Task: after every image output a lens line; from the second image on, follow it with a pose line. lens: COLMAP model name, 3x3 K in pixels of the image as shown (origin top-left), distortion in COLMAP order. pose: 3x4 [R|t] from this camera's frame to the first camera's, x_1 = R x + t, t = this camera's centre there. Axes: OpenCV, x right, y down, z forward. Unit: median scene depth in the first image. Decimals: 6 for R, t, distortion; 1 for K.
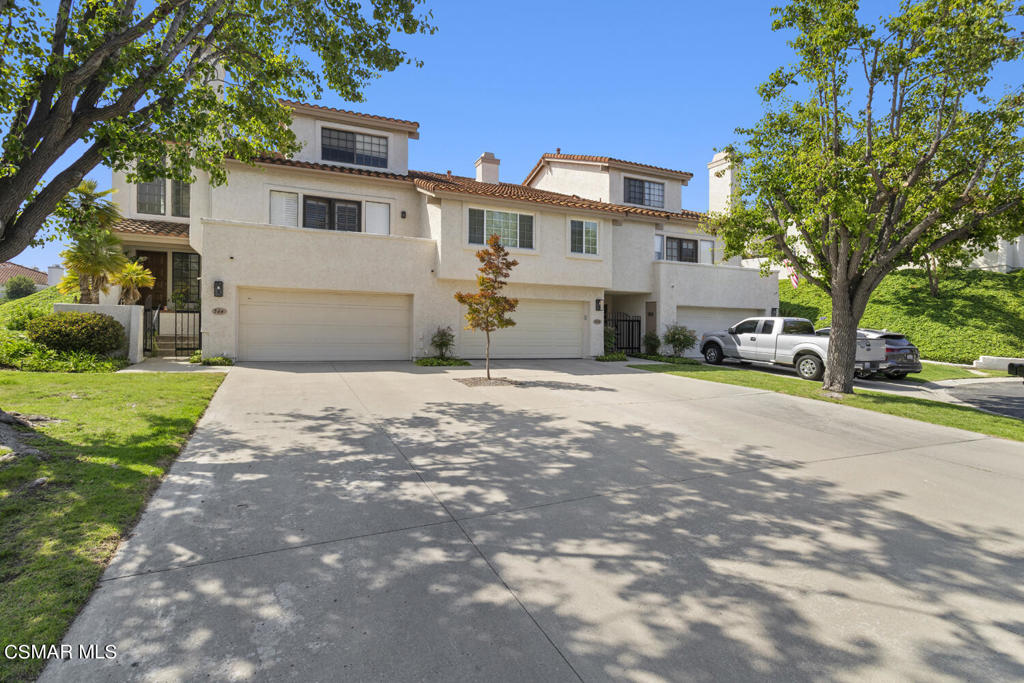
lens RADIAL K [[493.1, 0, 496.3], [0, 493.1, 302.0], [0, 0, 1]] dist [0.007368, 0.001695]
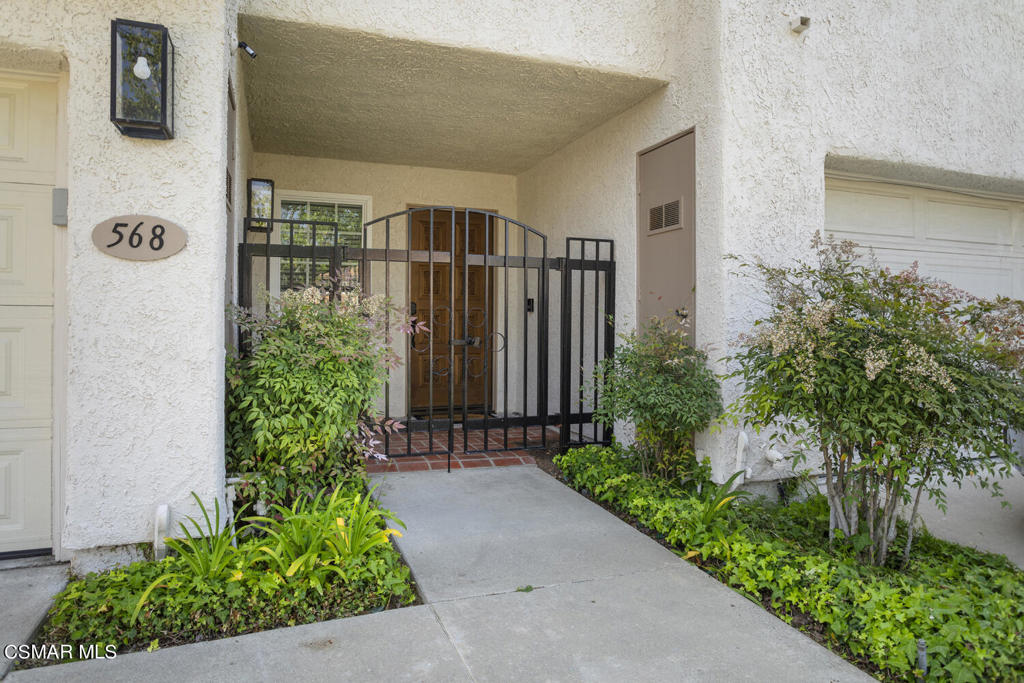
lens RADIAL K [[613.5, 0, 502.8], [0, 613.5, 321.0], [0, 0, 1]] dist [-0.029497, 0.003824]
pose [[0.999061, -0.016939, -0.039886, 0.288733], [0.018500, 0.999064, 0.039105, 0.054375], [0.039186, -0.039806, 0.998439, 0.857288]]
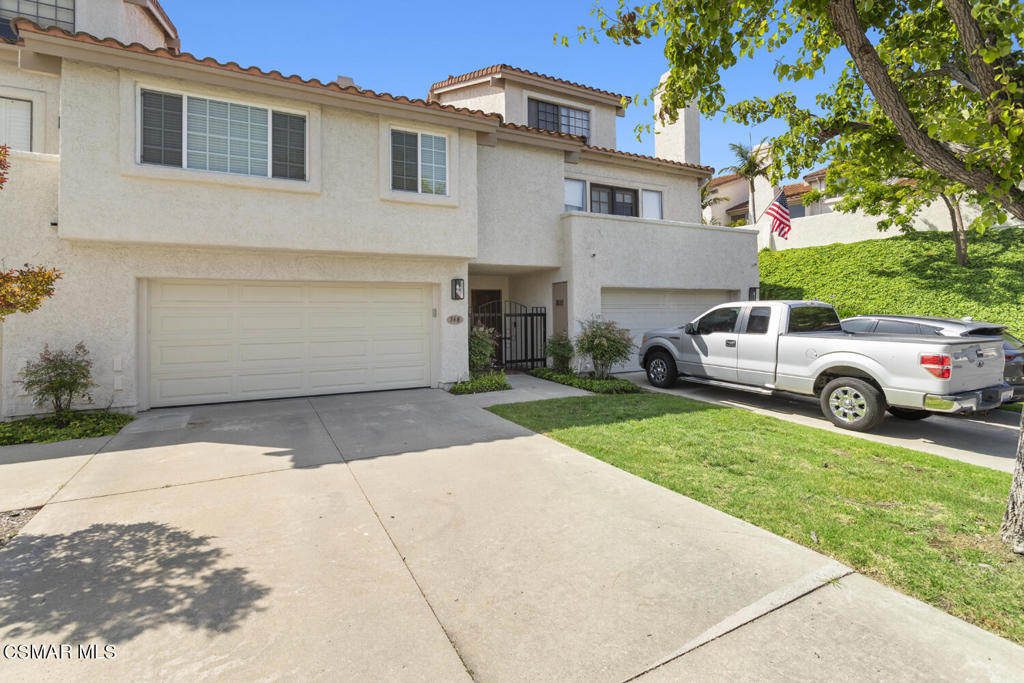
lens RADIAL K [[493.1, 0, 496.1], [0, 493.1, 305.0], [0, 0, 1]] dist [0.007368, 0.001695]
pose [[0.996892, -0.032775, 0.071633, 0.208847], [0.031360, 0.999292, 0.020788, 0.013307], [-0.072264, -0.018477, 0.997214, 0.441377]]
